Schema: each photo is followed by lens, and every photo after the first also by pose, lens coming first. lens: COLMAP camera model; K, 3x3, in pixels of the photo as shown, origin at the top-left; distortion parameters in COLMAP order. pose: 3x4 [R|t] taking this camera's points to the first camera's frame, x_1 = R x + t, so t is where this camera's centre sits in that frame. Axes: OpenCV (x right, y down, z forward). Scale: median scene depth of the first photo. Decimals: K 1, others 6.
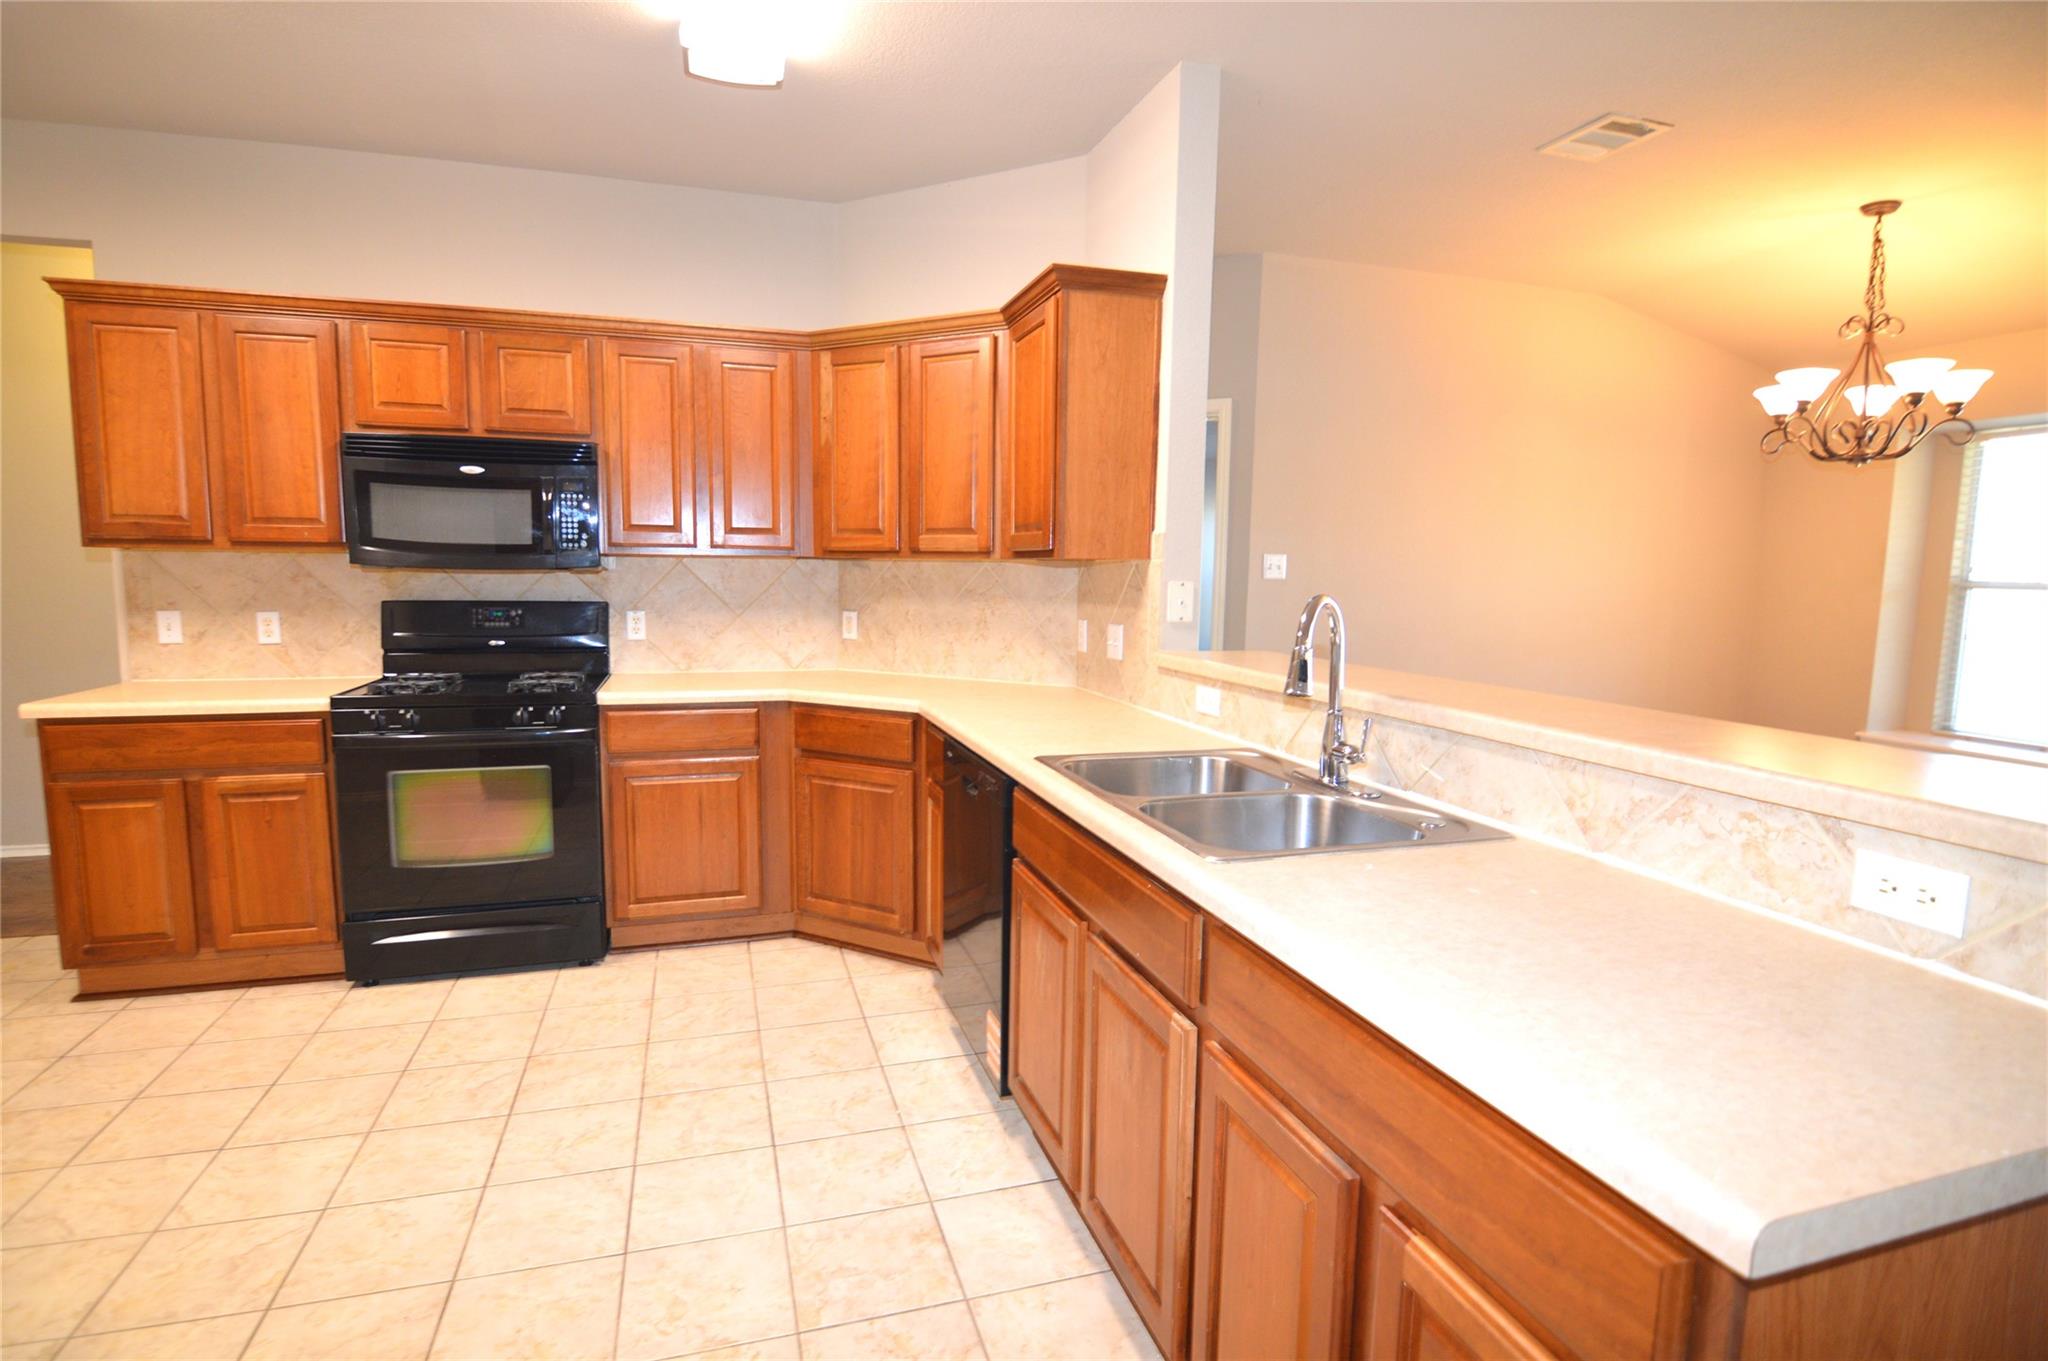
lens RADIAL K [[1010.8, 0, 1005.6], [0, 1010.8, 676.5], [0, 0, 1]] dist [0.000213, -0.015656]
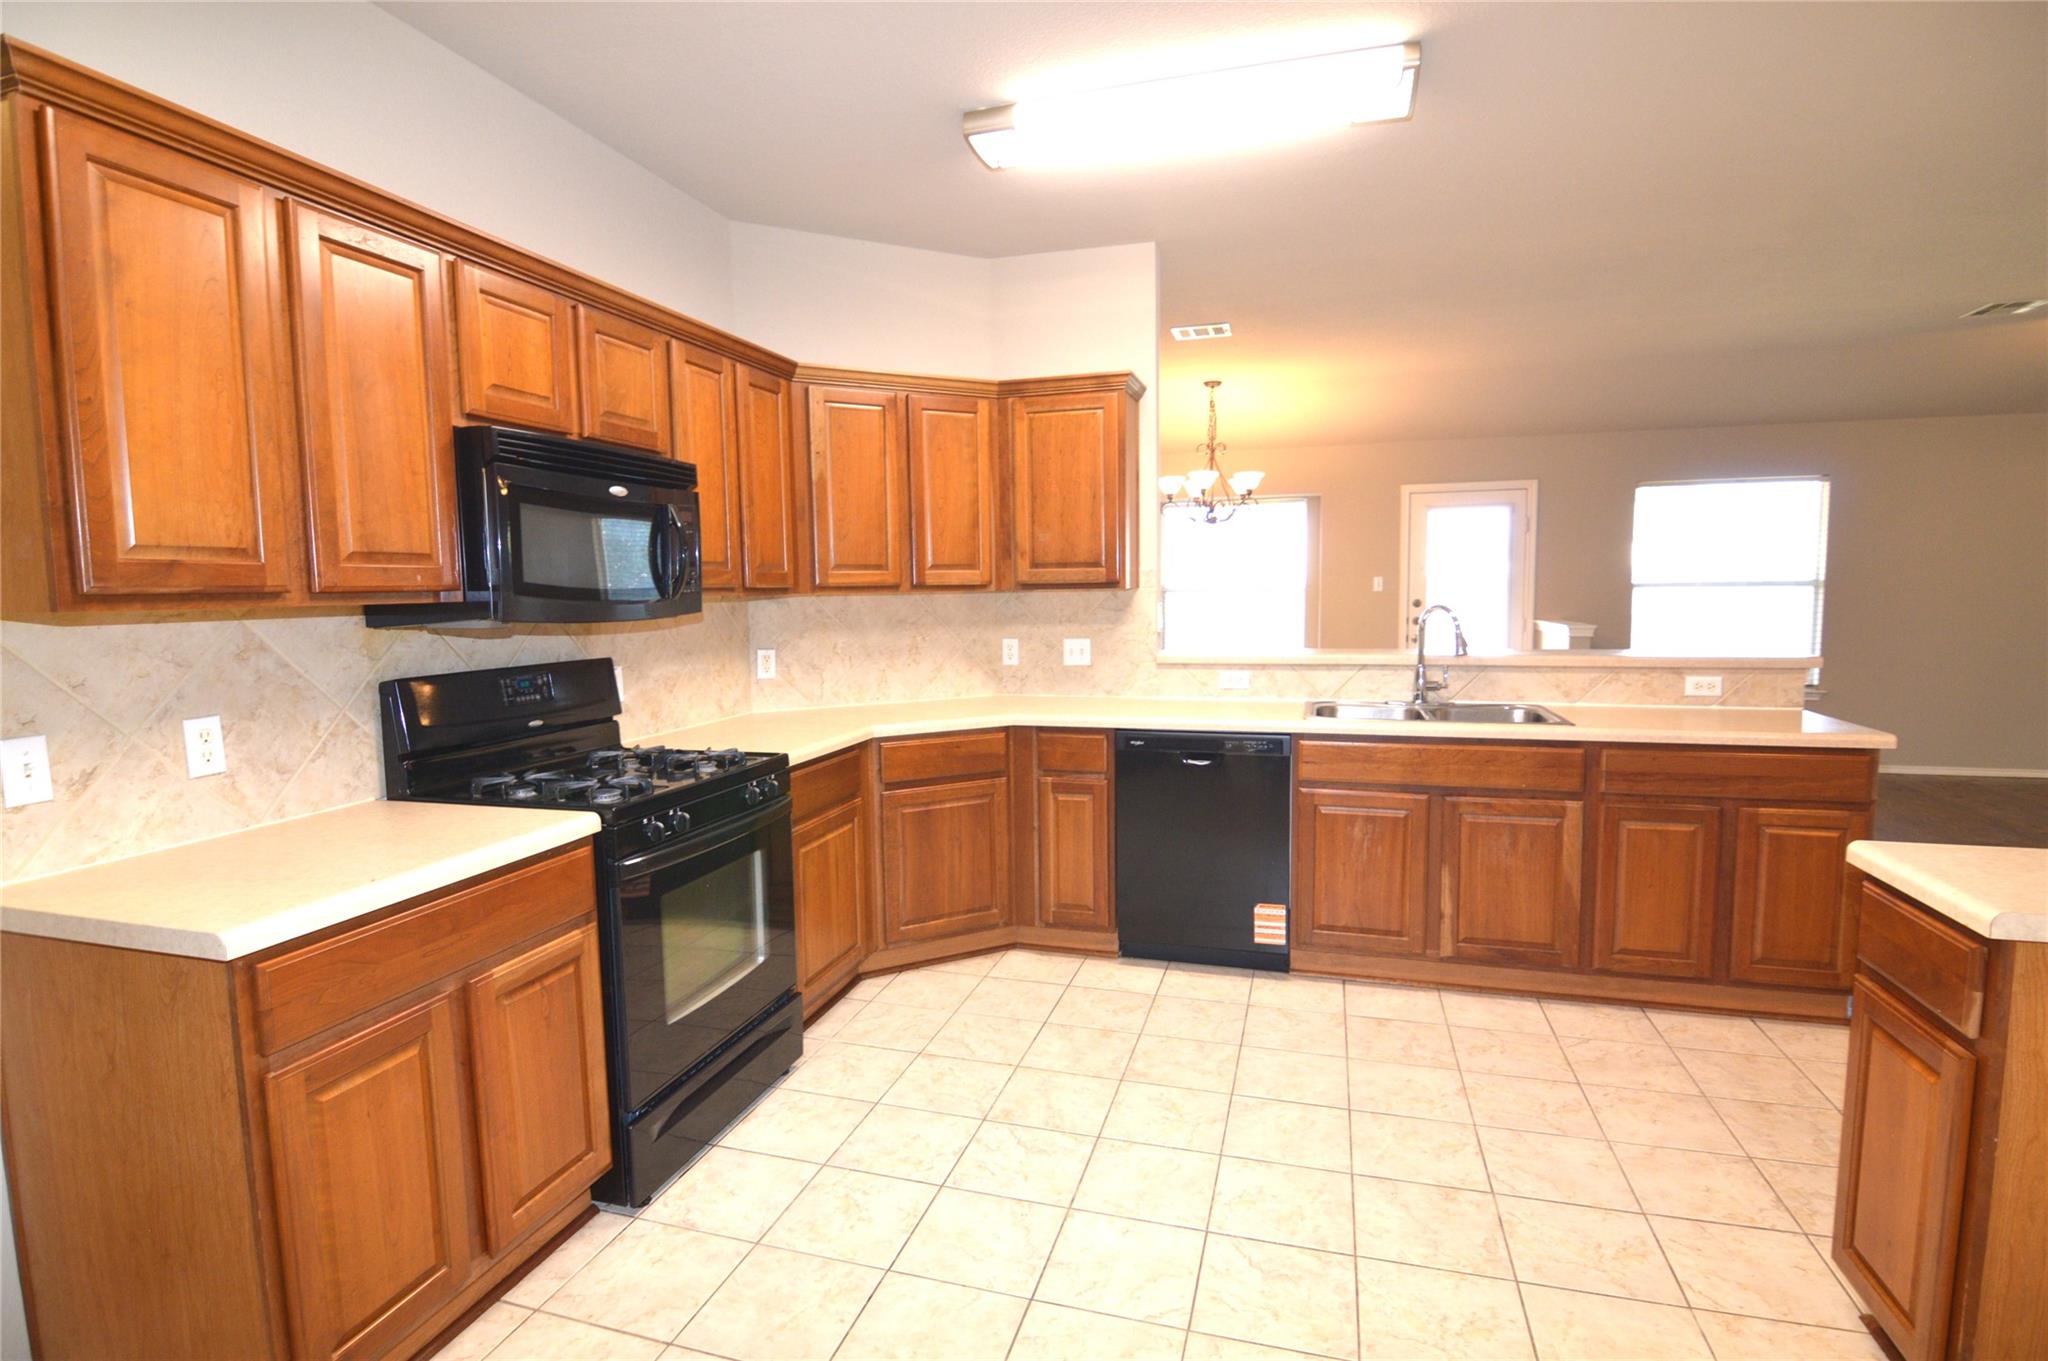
lens RADIAL K [[1010.8, 0, 1005.6], [0, 1010.8, 676.5], [0, 0, 1]] dist [0.000213, -0.015656]
pose [[0.561260, -0.095422, 0.822120, -0.931822], [0.111078, 0.993029, 0.039426, -0.059328], [-0.820152, 0.069192, 0.567947, 0.313937]]
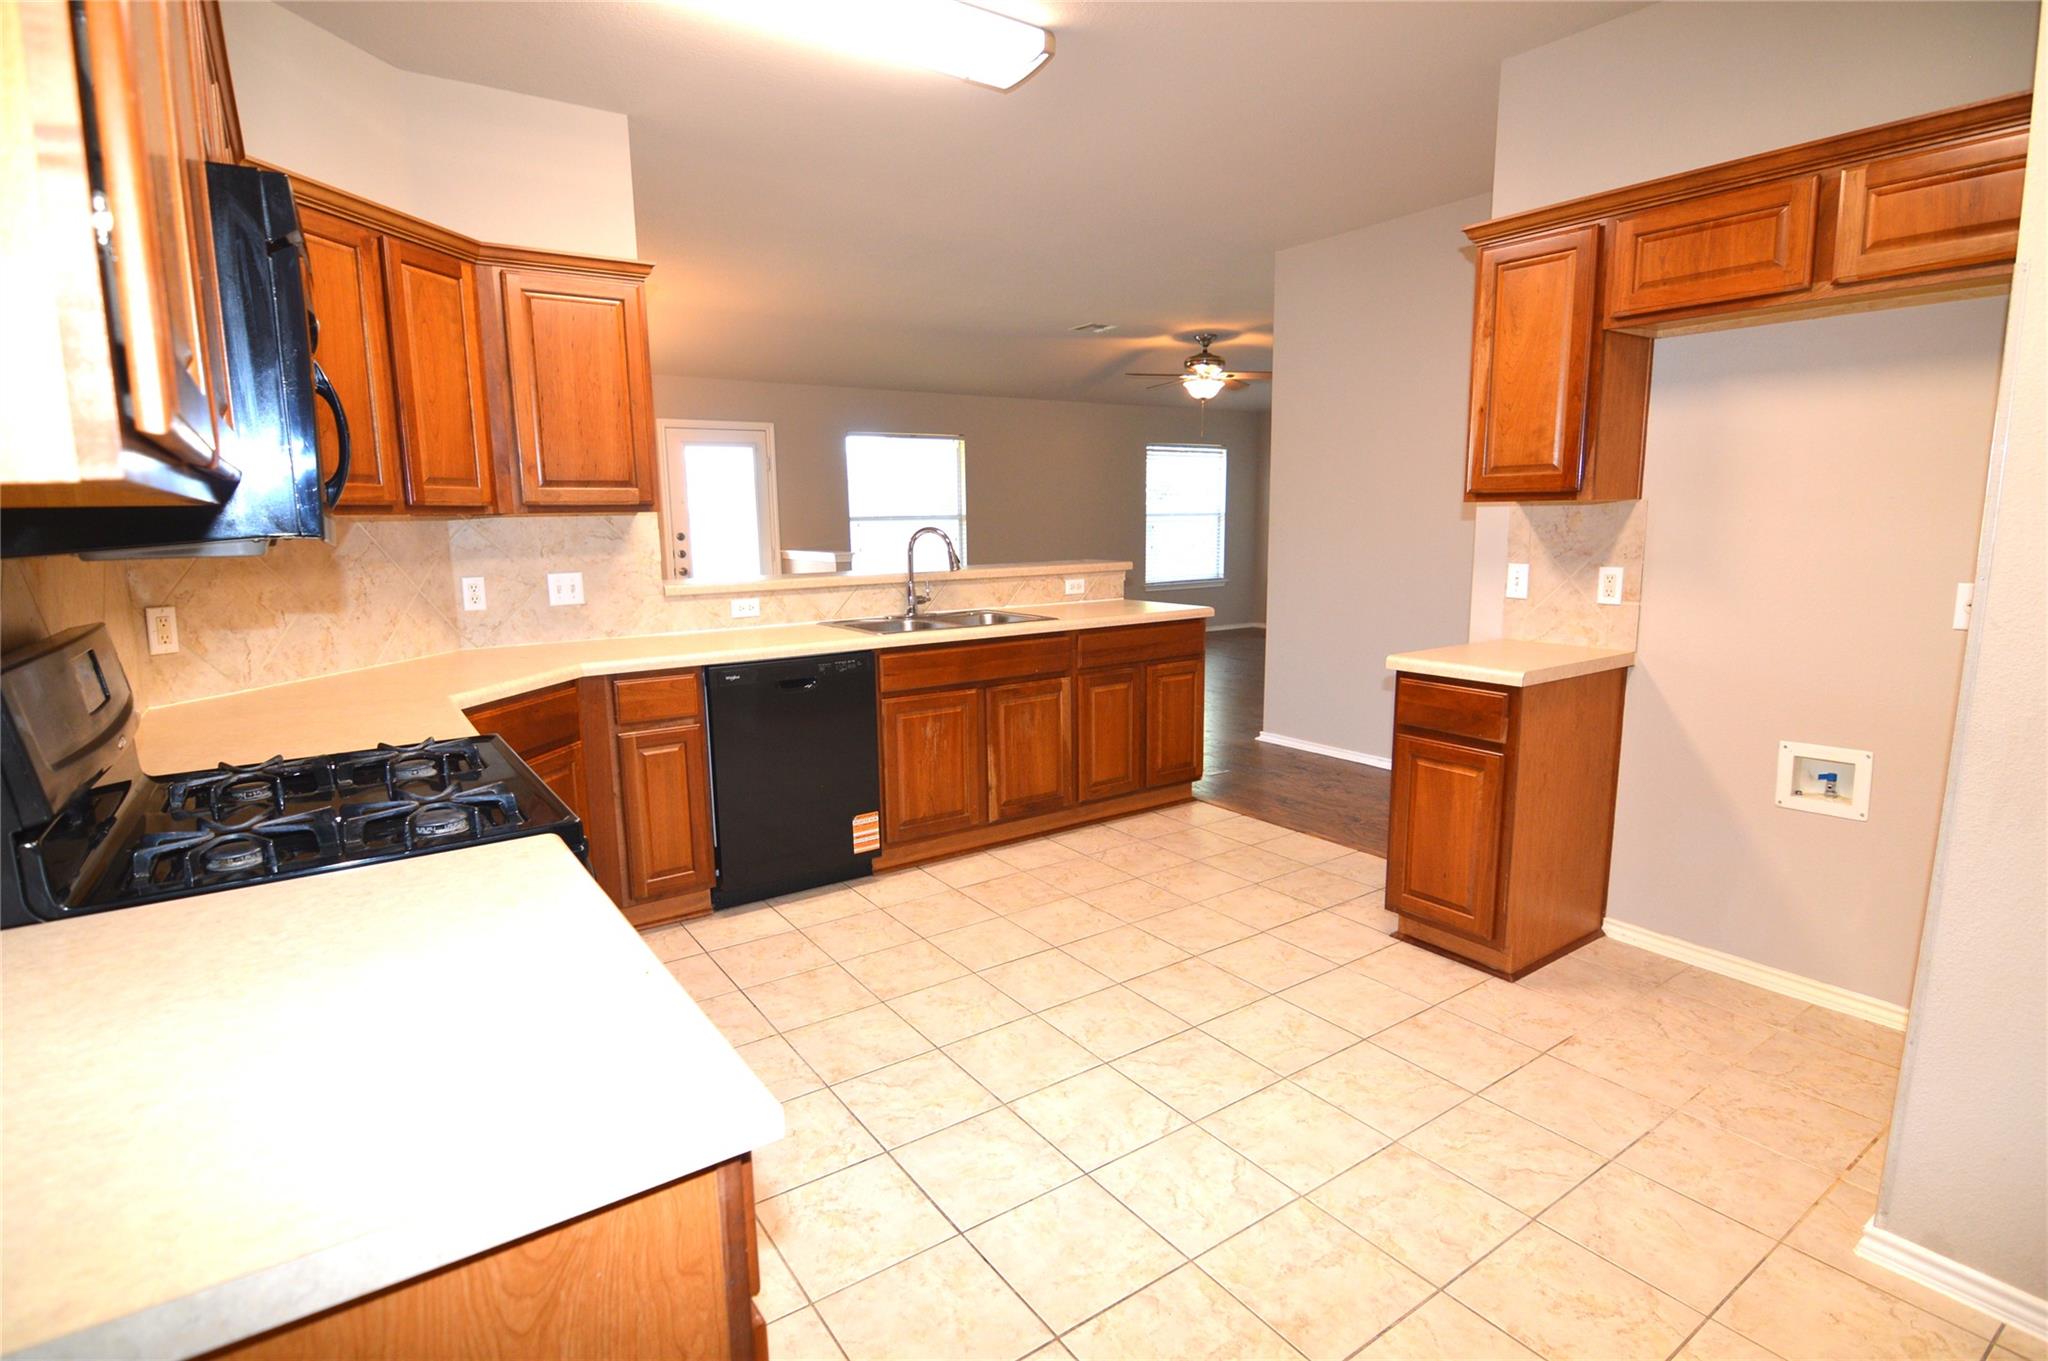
lens RADIAL K [[1010.8, 0, 1005.6], [0, 1010.8, 676.5], [0, 0, 1]] dist [0.000213, -0.015656]
pose [[-0.300200, -0.160138, 0.940338, -0.992138], [0.112462, 0.972990, 0.201602, -0.100550], [-0.947223, 0.166273, -0.274082, 0.796702]]
